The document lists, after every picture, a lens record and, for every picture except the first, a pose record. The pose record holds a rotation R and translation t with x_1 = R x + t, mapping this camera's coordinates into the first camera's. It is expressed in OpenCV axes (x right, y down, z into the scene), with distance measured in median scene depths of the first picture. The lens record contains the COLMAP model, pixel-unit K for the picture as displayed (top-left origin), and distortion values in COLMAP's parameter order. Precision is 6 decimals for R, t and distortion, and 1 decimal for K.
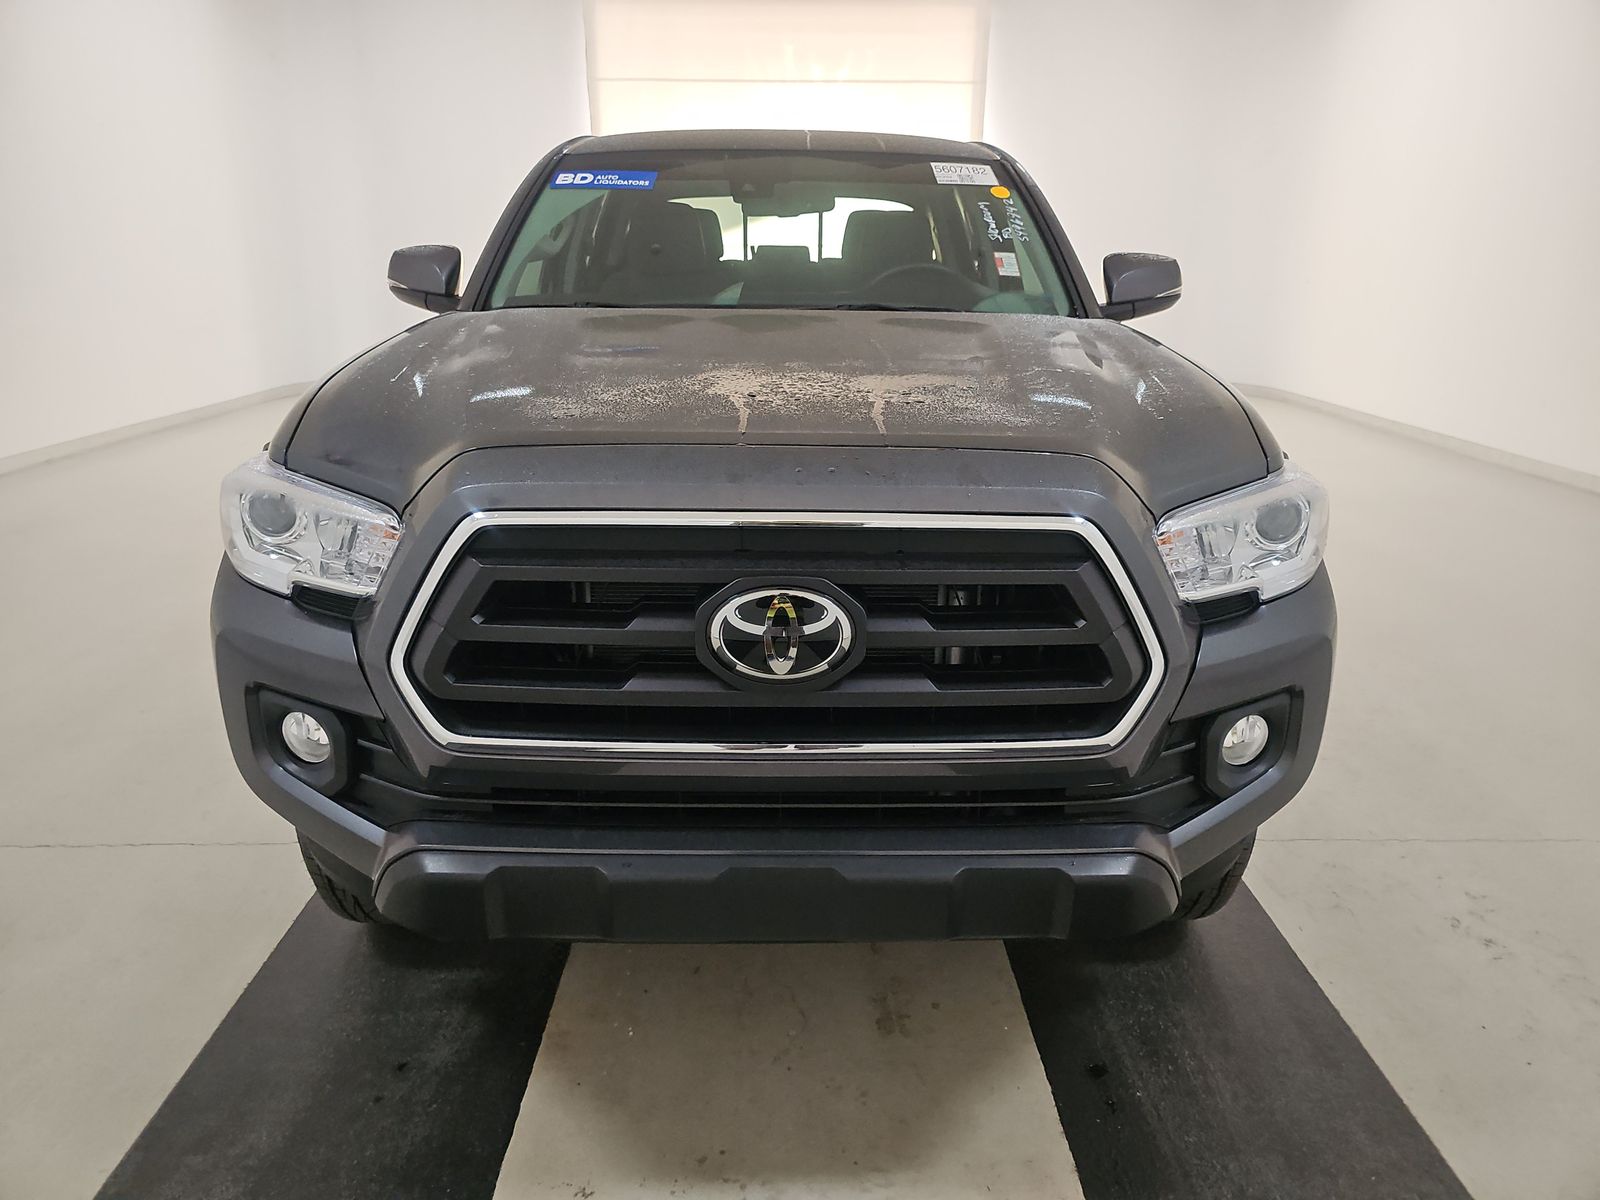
lens RADIAL K [[1076.4, 0, 807.7], [0, 1076.4, 602.2], [0, 0, 1]] dist [0.020486, -0.001861]
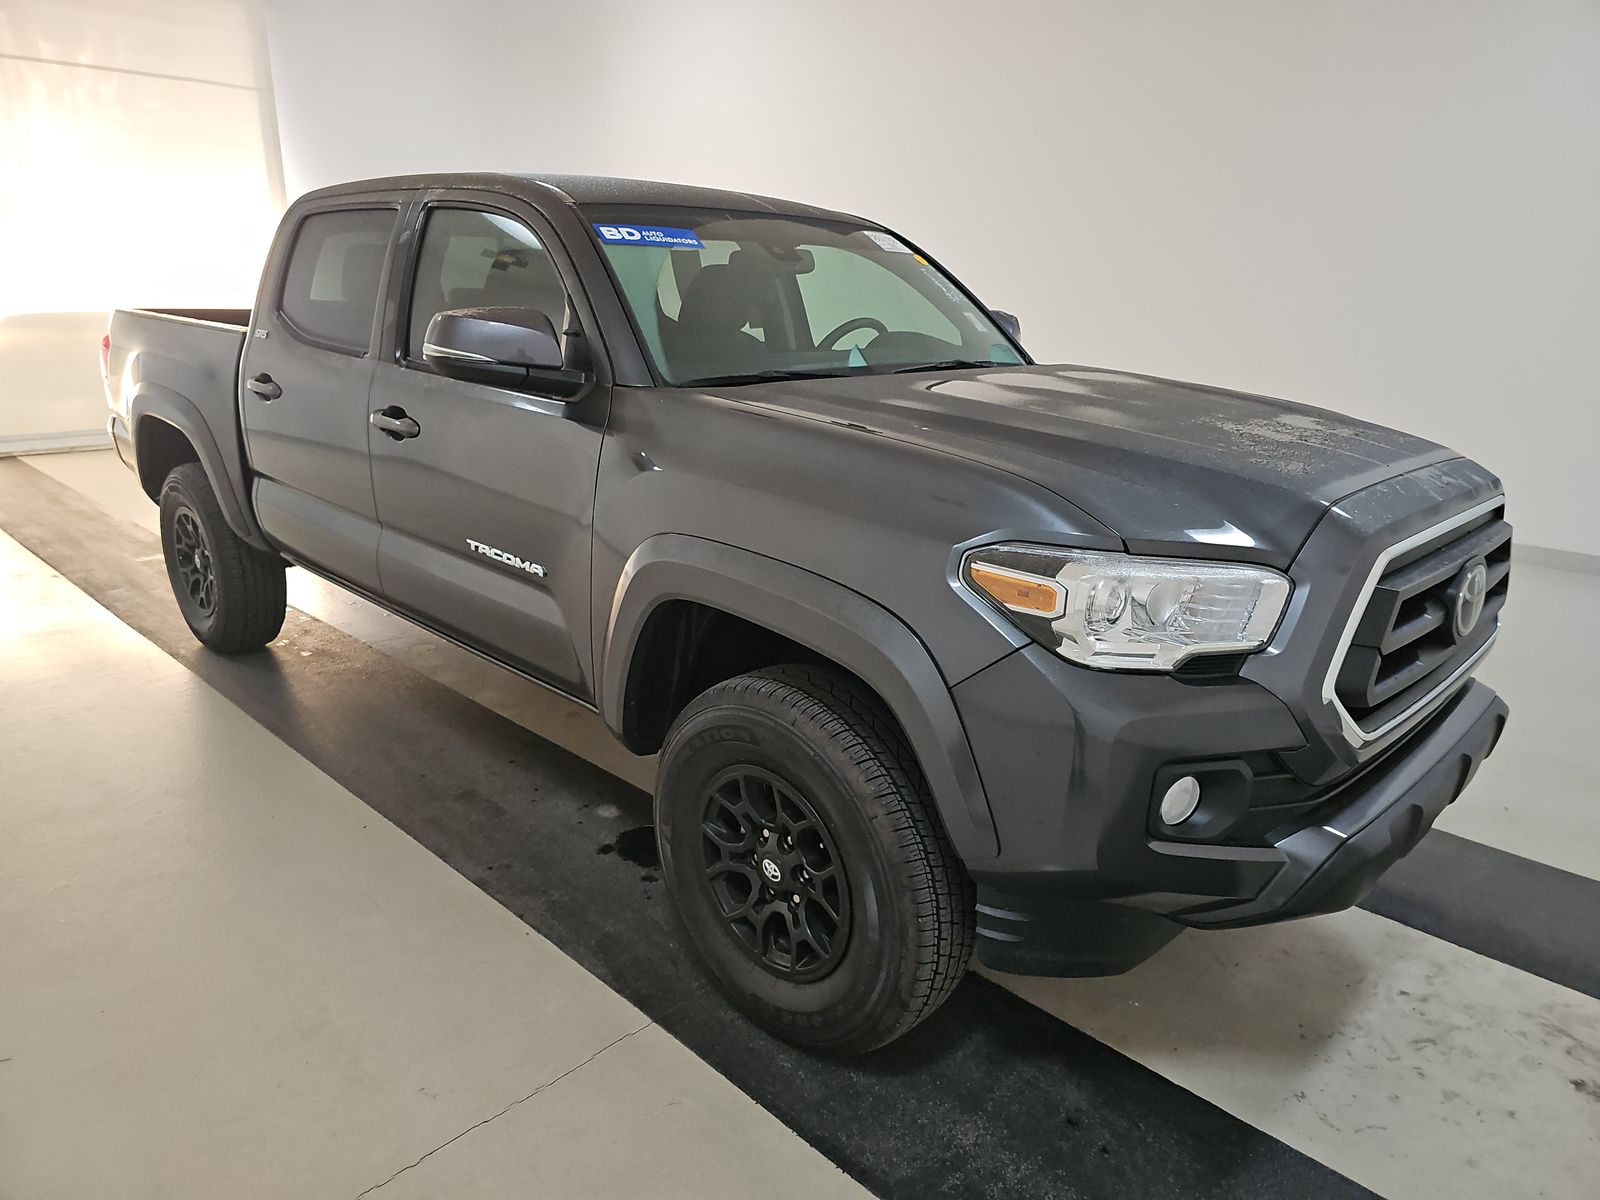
lens RADIAL K [[1076.4, 0, 807.7], [0, 1076.4, 602.2], [0, 0, 1]] dist [0.020486, -0.001861]
pose [[0.703512, -0.198909, 0.682280, -1.138263], [0.208071, 0.975614, 0.069881, -0.172674], [-0.679542, 0.092800, 0.727743, 0.374127]]
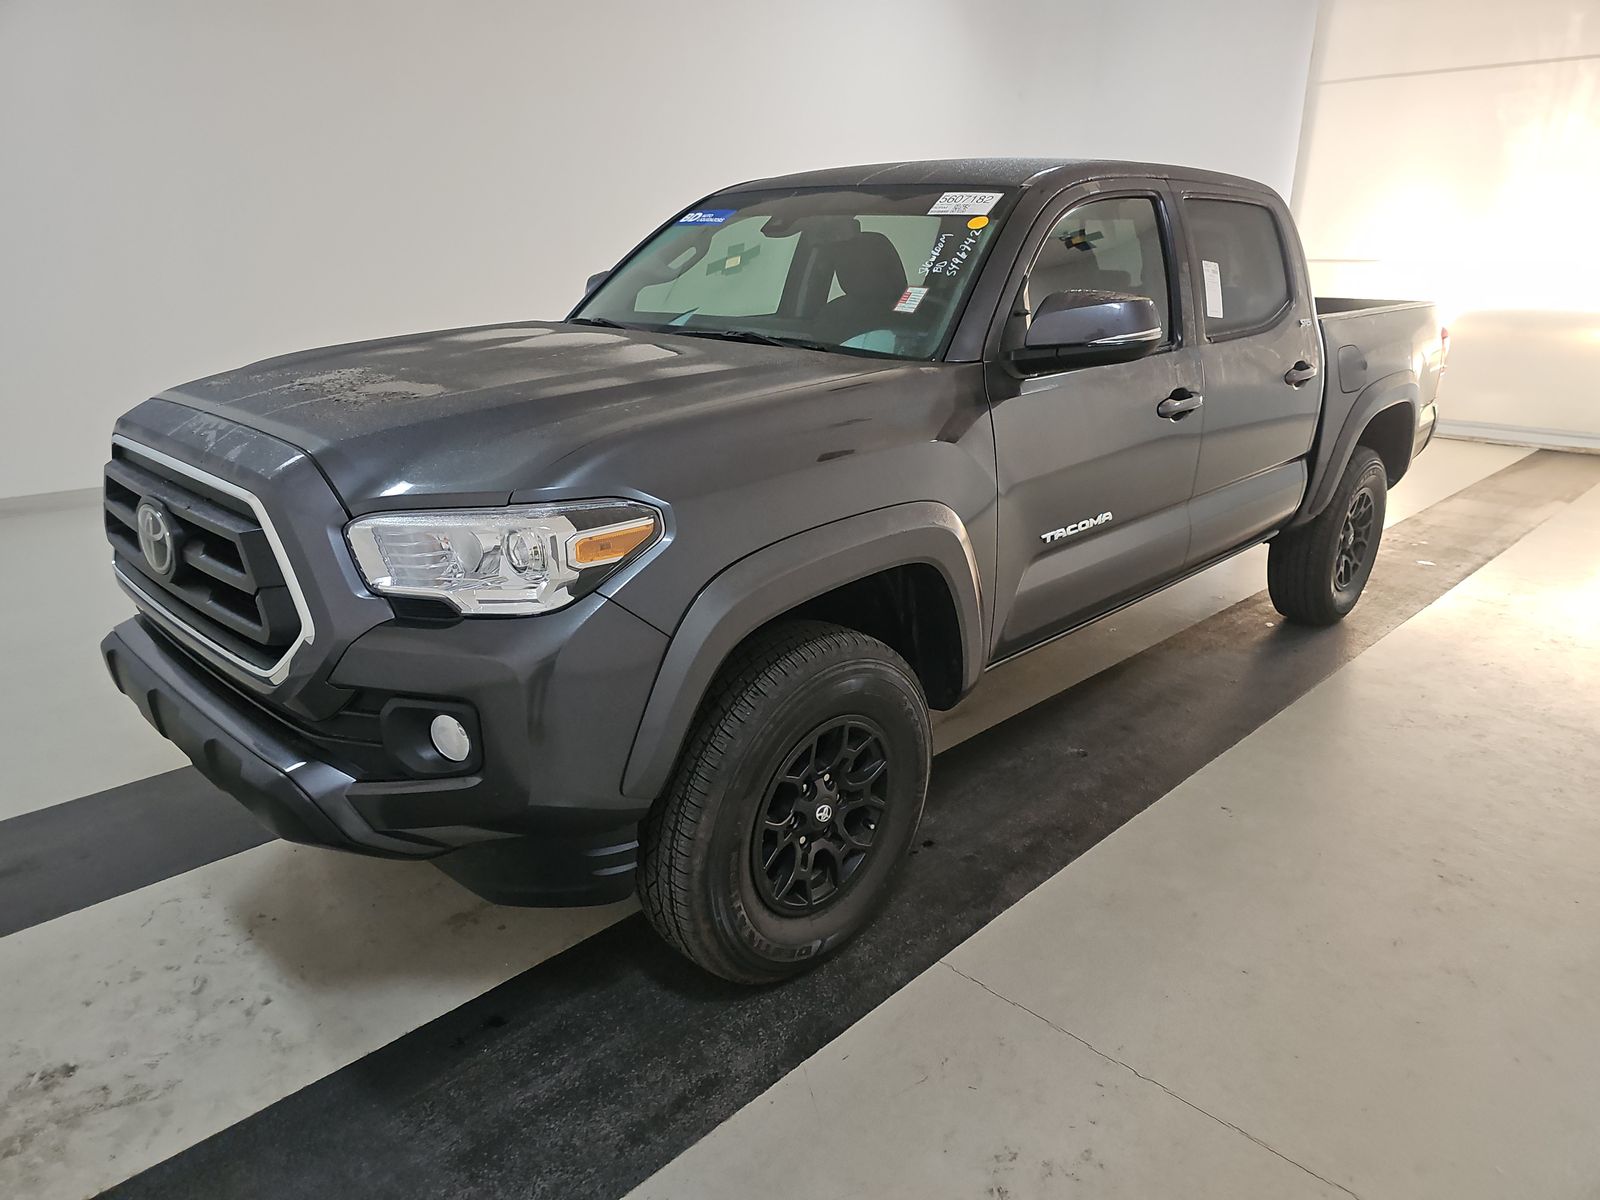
lens RADIAL K [[1076.4, 0, 807.7], [0, 1076.4, 602.2], [0, 0, 1]] dist [0.020486, -0.001861]
pose [[0.703513, 0.226937, -0.673476, 1.129744], [-0.233356, 0.968867, 0.082709, -0.148283], [0.671279, 0.098973, 0.734567, 0.354174]]
